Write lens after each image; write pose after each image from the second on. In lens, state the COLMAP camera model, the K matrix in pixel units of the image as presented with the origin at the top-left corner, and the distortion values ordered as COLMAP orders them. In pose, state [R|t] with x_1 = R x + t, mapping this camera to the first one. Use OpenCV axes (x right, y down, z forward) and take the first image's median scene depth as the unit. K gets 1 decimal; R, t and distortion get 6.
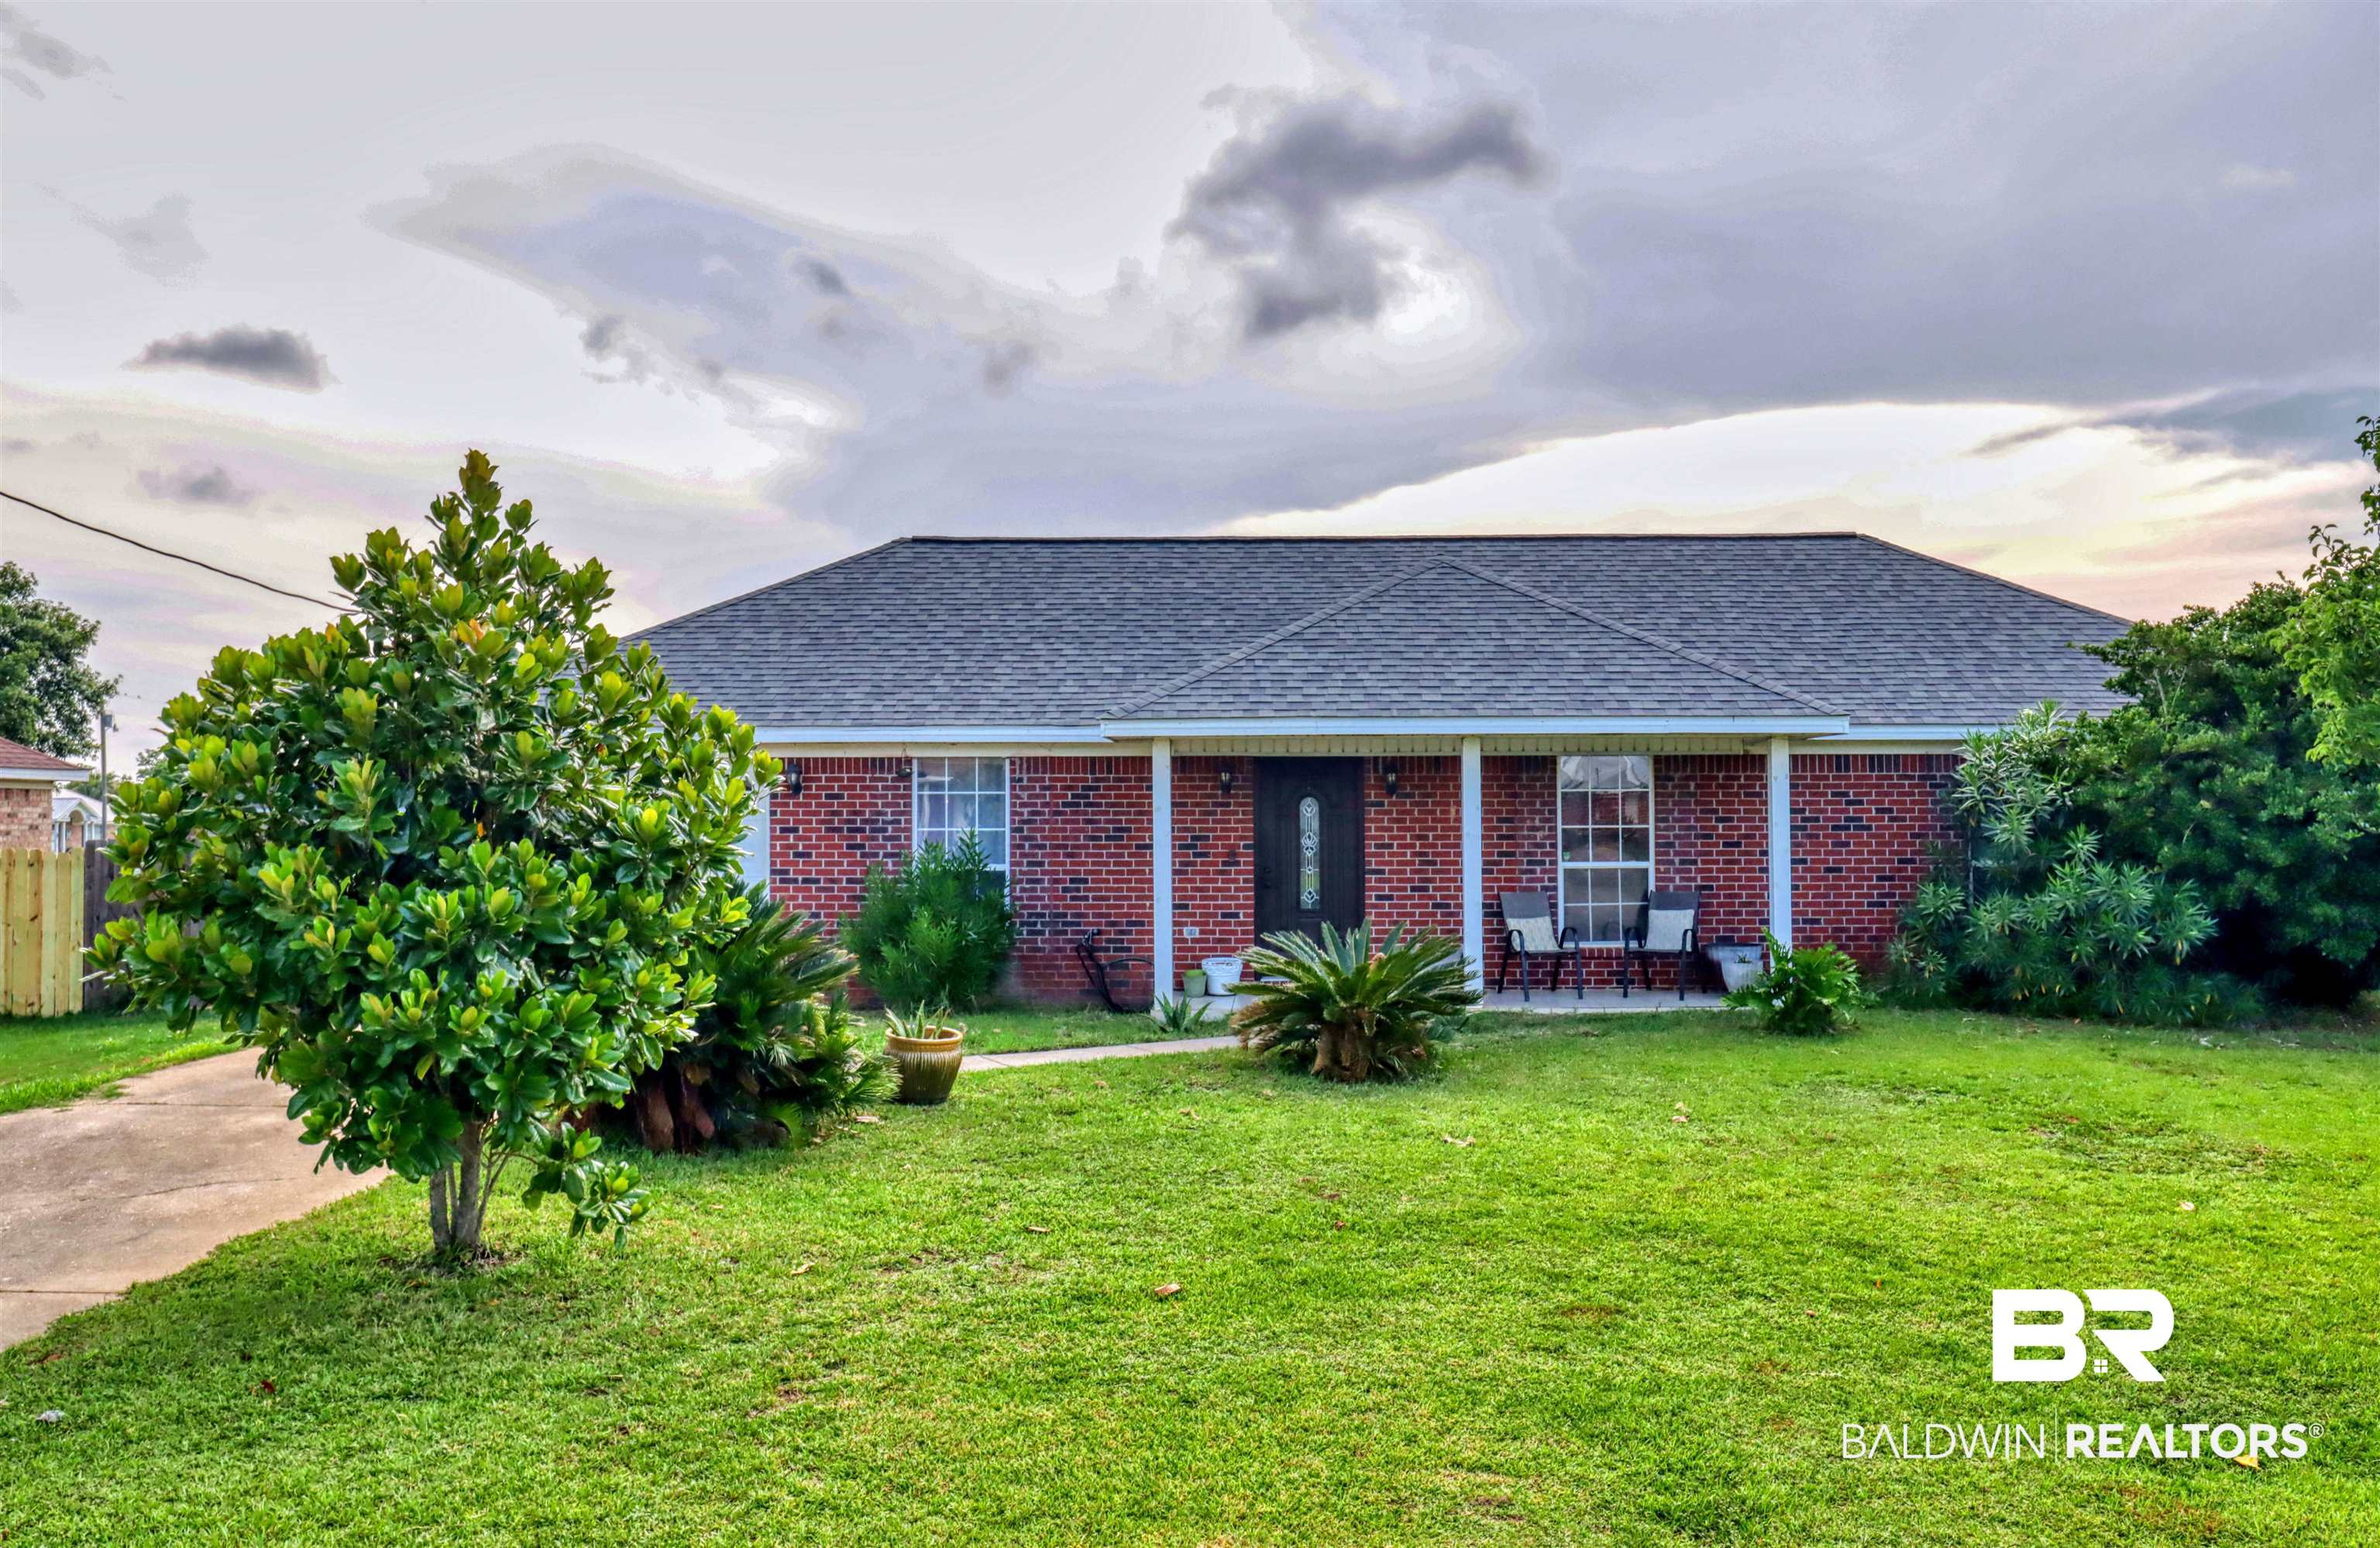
lens RADIAL K [[1892.9, 0, 1256.2], [0, 1892.9, 769.2], [0, 0, 1]] dist [0.004105, -0.002613]
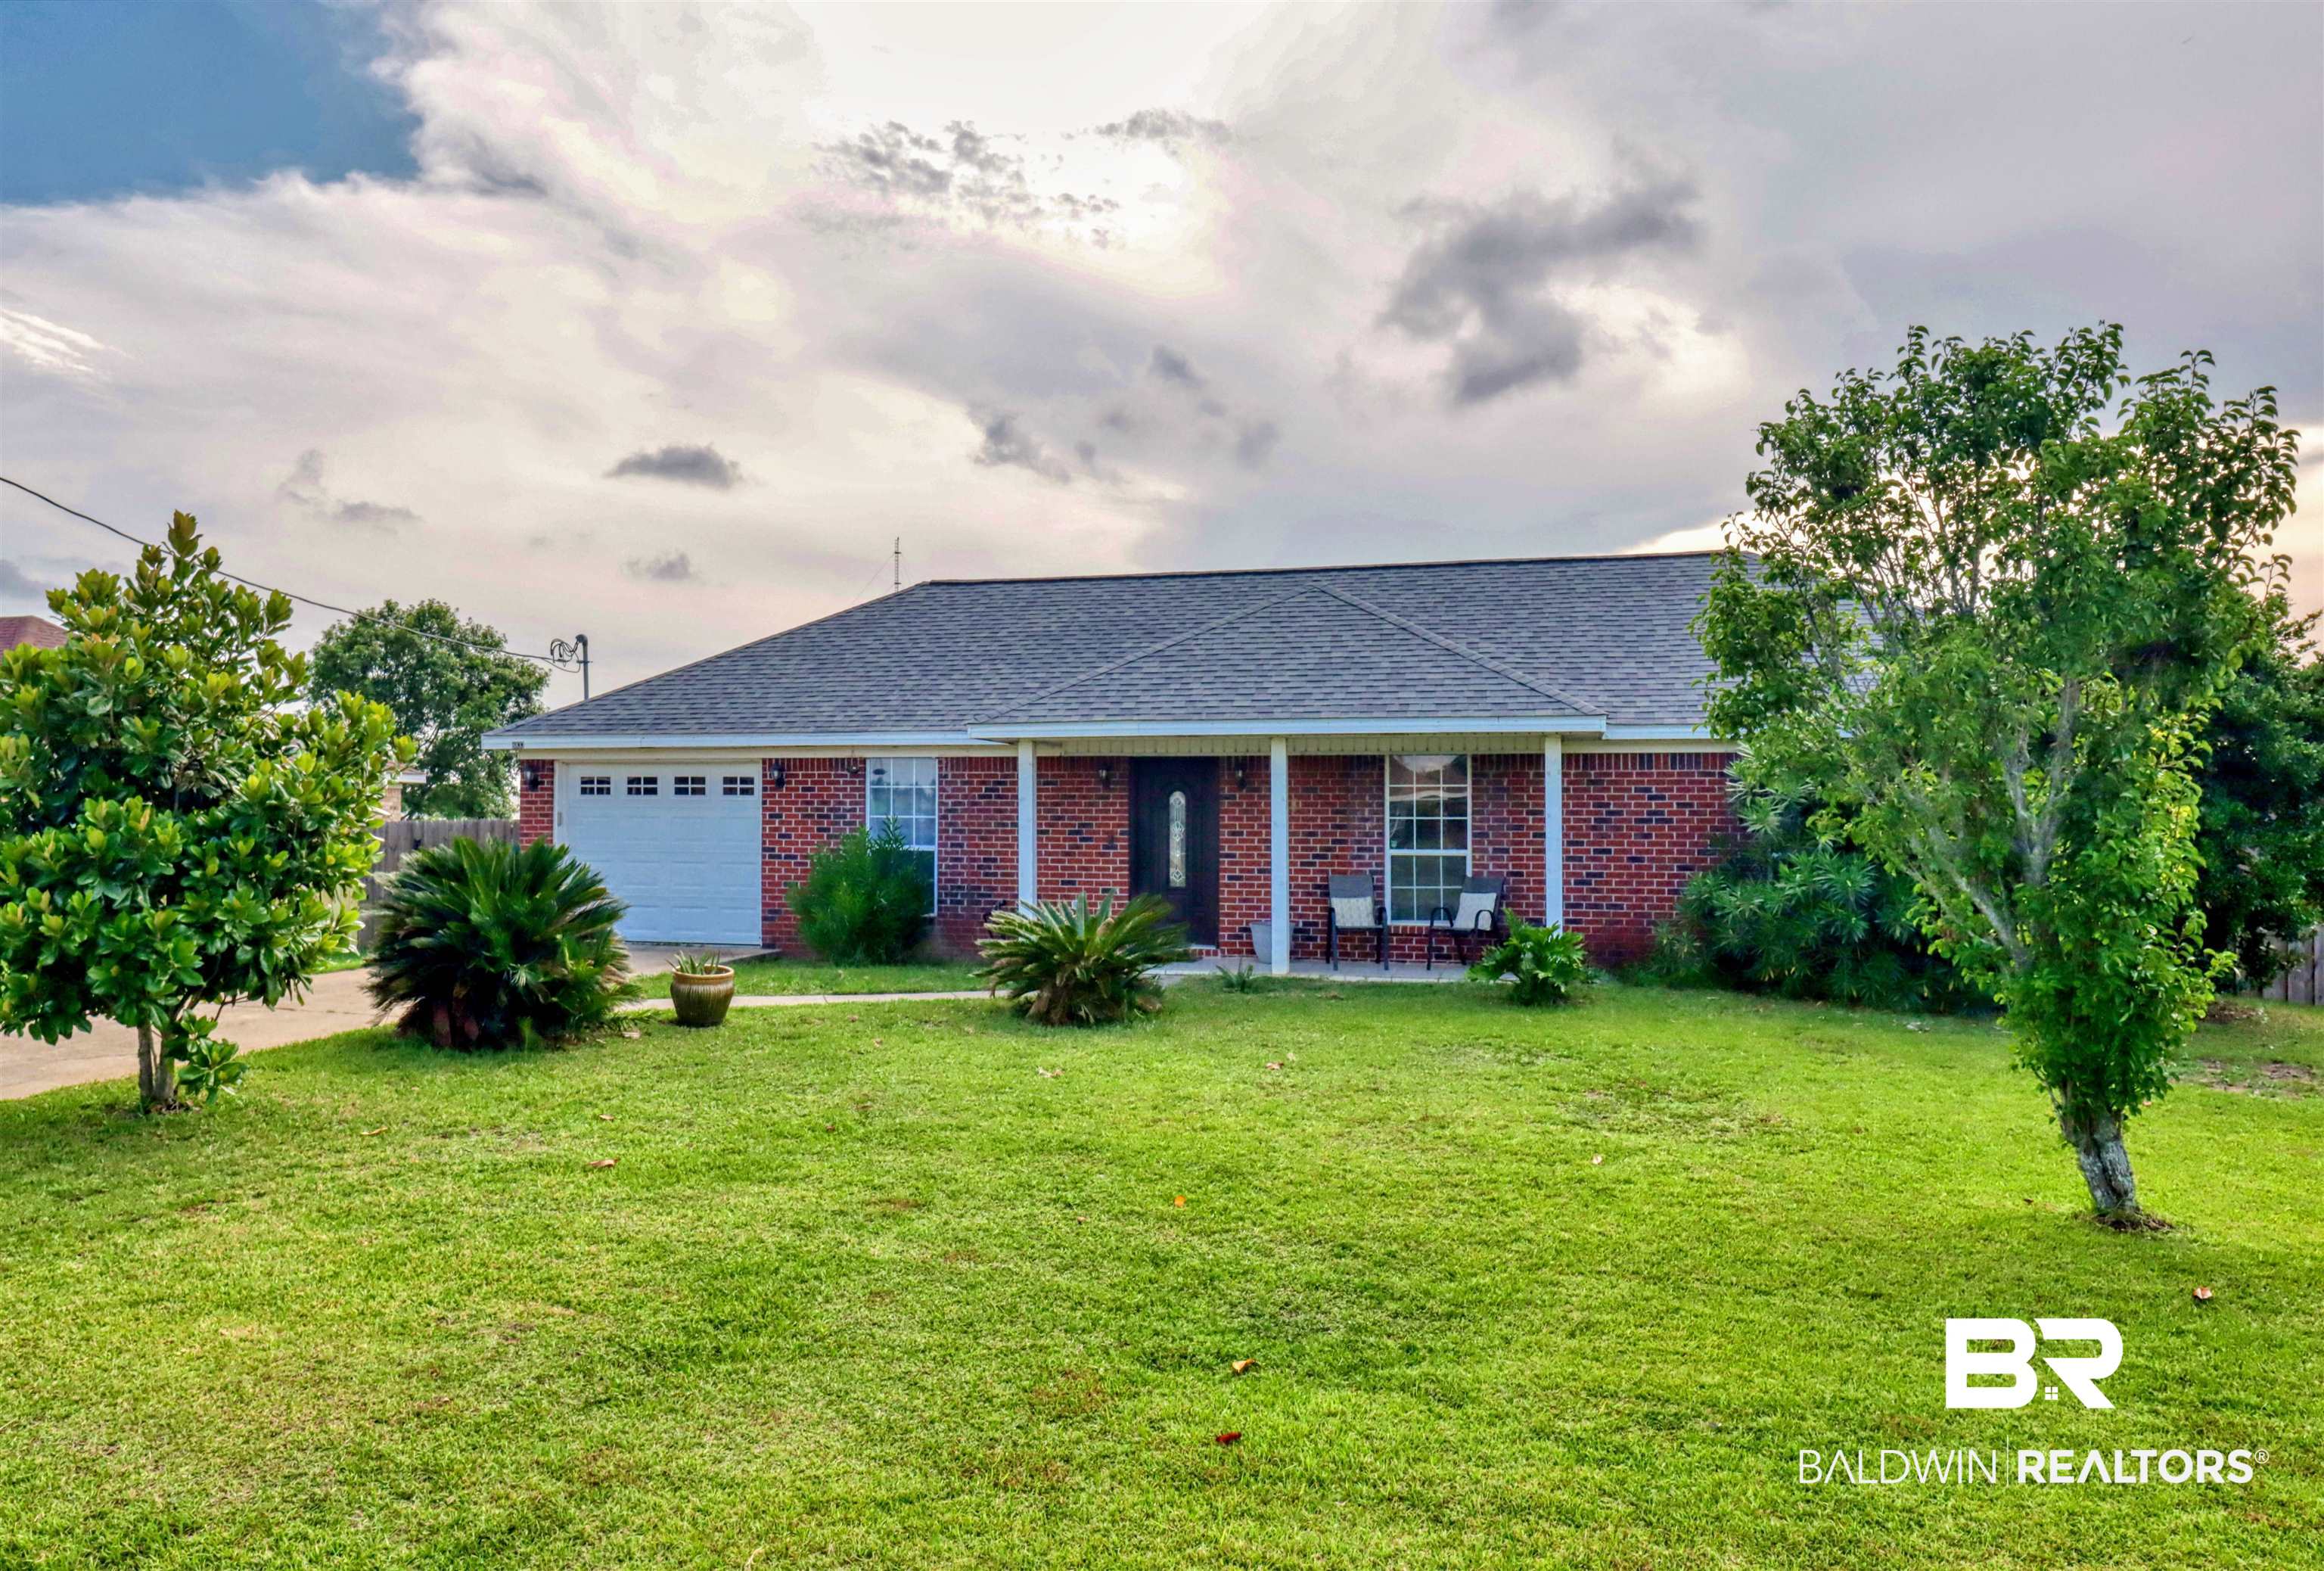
lens RADIAL K [[1617.8, 0, 1162.0], [0, 1617.8, 785.5], [0, 0, 1]] dist [0.002297, 0.005267]
pose [[0.964531, 0.002430, -0.263958, 0.285664], [-0.003128, 0.999993, -0.002222, 0.013643], [0.263951, 0.002969, 0.964531, 0.035205]]
